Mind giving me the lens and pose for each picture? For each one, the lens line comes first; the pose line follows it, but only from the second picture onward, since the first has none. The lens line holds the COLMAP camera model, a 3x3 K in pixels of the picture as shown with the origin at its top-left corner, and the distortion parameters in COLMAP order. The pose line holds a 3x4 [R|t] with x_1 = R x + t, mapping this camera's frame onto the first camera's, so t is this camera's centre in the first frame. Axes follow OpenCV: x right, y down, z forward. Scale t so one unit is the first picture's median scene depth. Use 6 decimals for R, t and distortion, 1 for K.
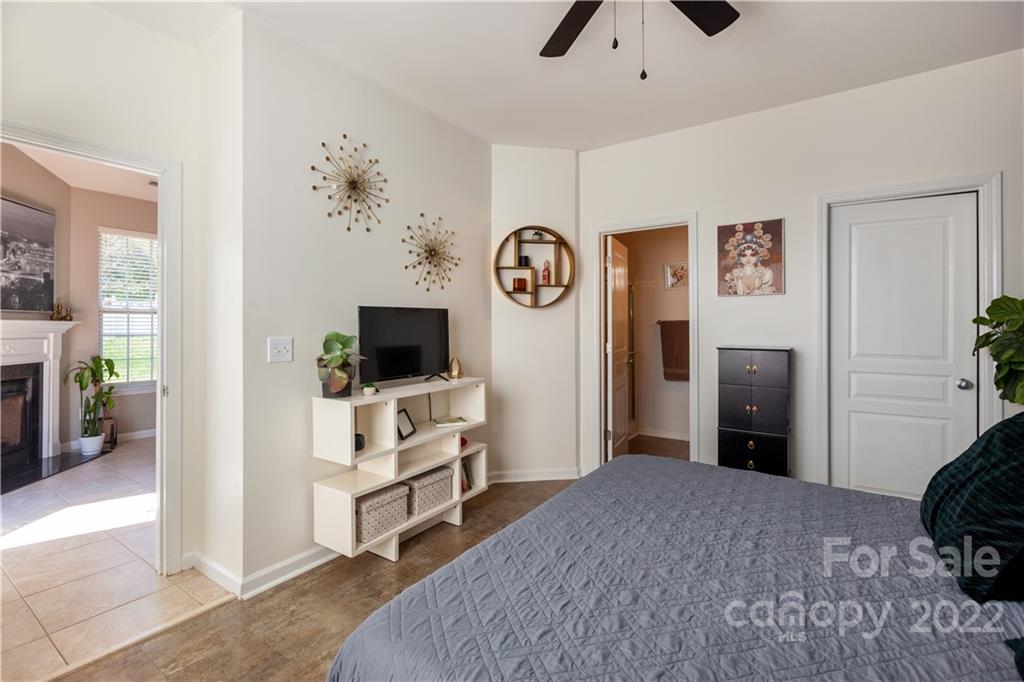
lens RADIAL K [[467.0, 0, 516.0], [0, 467.0, 328.0], [0, 0, 1]] dist [0.000403, -0.003550]
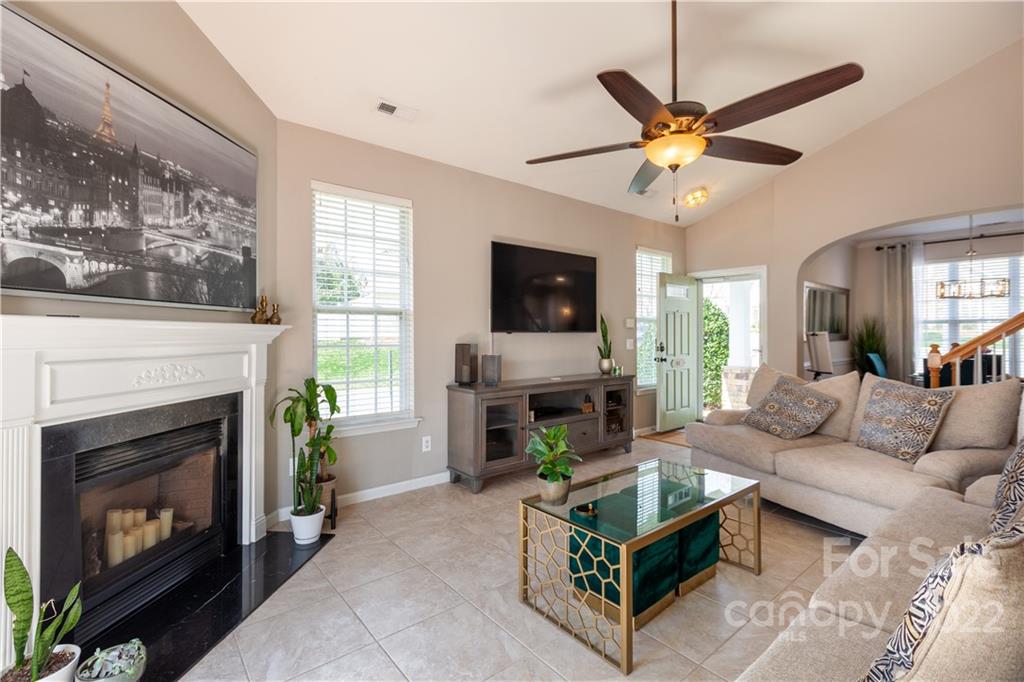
lens RADIAL K [[467.0, 0, 510.6], [0, 467.0, 333.8], [0, 0, 1]] dist [0.000403, -0.003550]
pose [[0.957927, -0.007480, -0.286913, -0.482556], [0.006859, 0.999971, -0.003171, 0.001479], [0.286929, 0.001070, 0.957951, 0.493588]]
